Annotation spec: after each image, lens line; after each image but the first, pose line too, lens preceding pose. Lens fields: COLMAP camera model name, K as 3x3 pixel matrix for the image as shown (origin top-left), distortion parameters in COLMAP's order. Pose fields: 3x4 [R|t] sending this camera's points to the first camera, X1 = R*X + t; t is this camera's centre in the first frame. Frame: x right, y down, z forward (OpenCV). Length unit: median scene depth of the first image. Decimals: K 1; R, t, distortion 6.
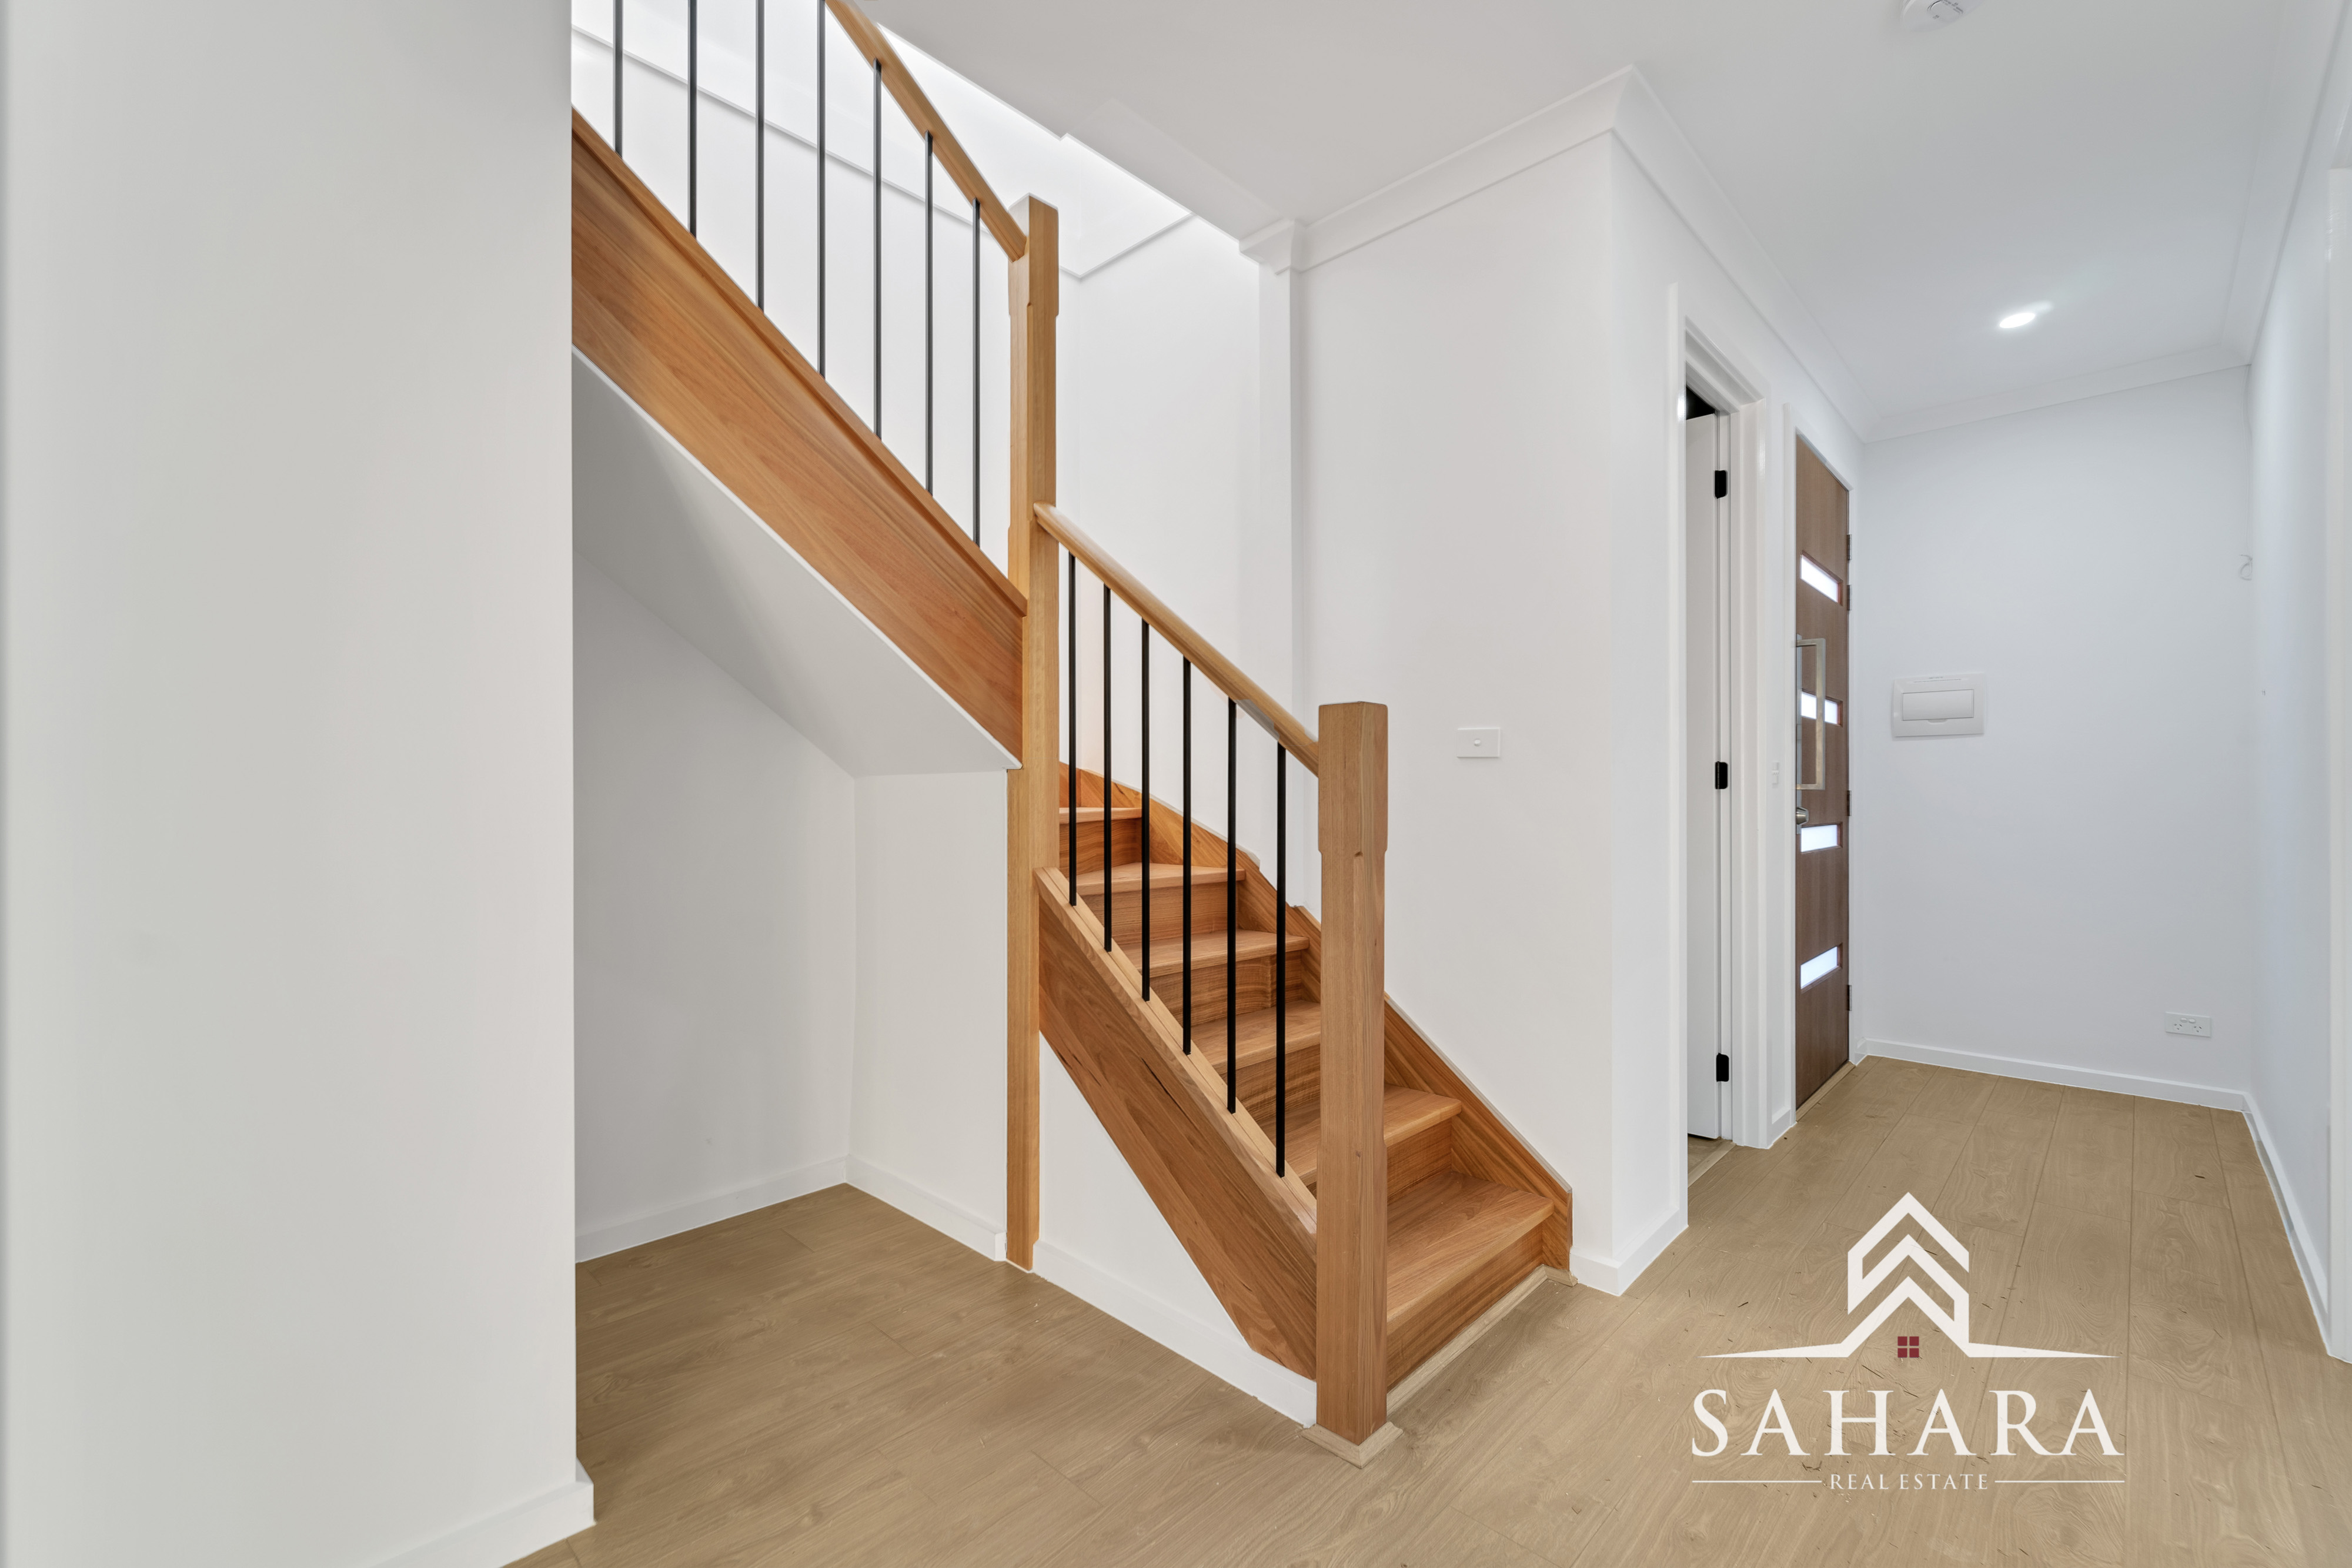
lens RADIAL K [[972.0, 0, 1186.2], [0, 972.0, 796.0], [0, 0, 1]] dist [-0.003233, -0.000243]
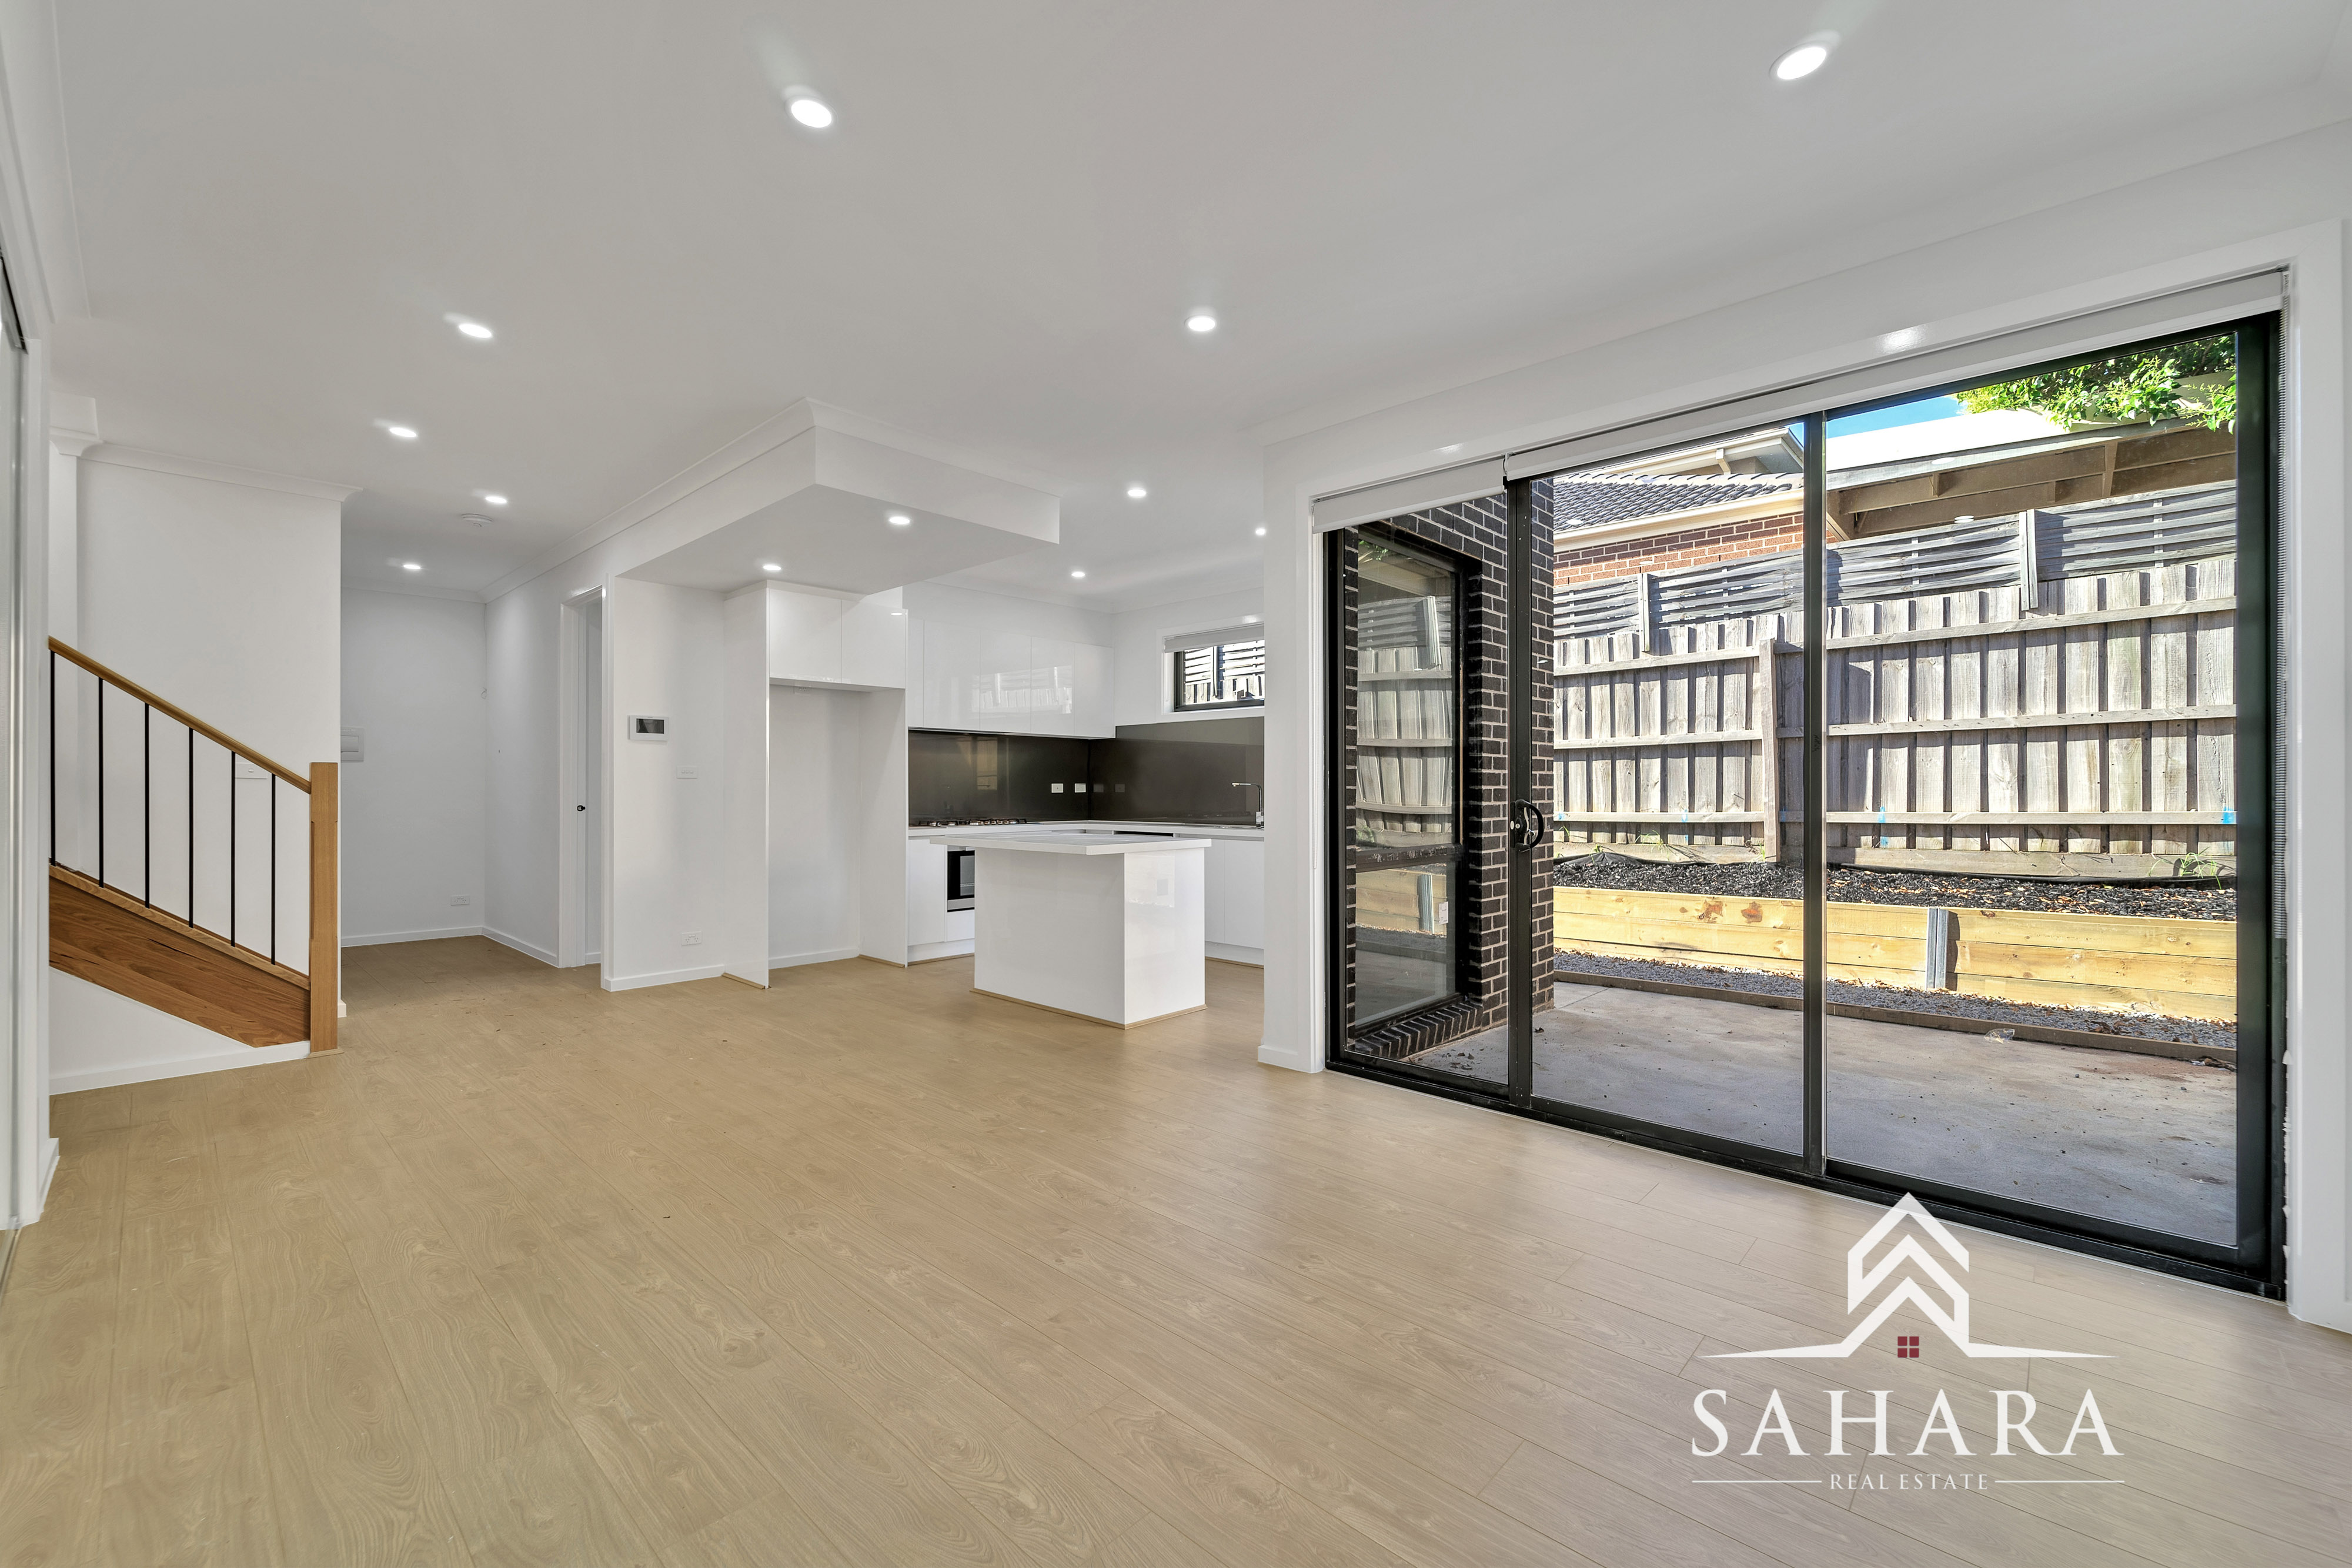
lens RADIAL K [[967.6, 0, 1176.0], [0, 967.6, 784.0], [0, 0, 1]] dist [0.011187, -0.000387]
pose [[-0.031757, 0.005664, 0.999480, -1.759998], [0.000366, 0.999984, -0.005655, -0.017408], [-0.999496, 0.000187, -0.031759, -0.817267]]
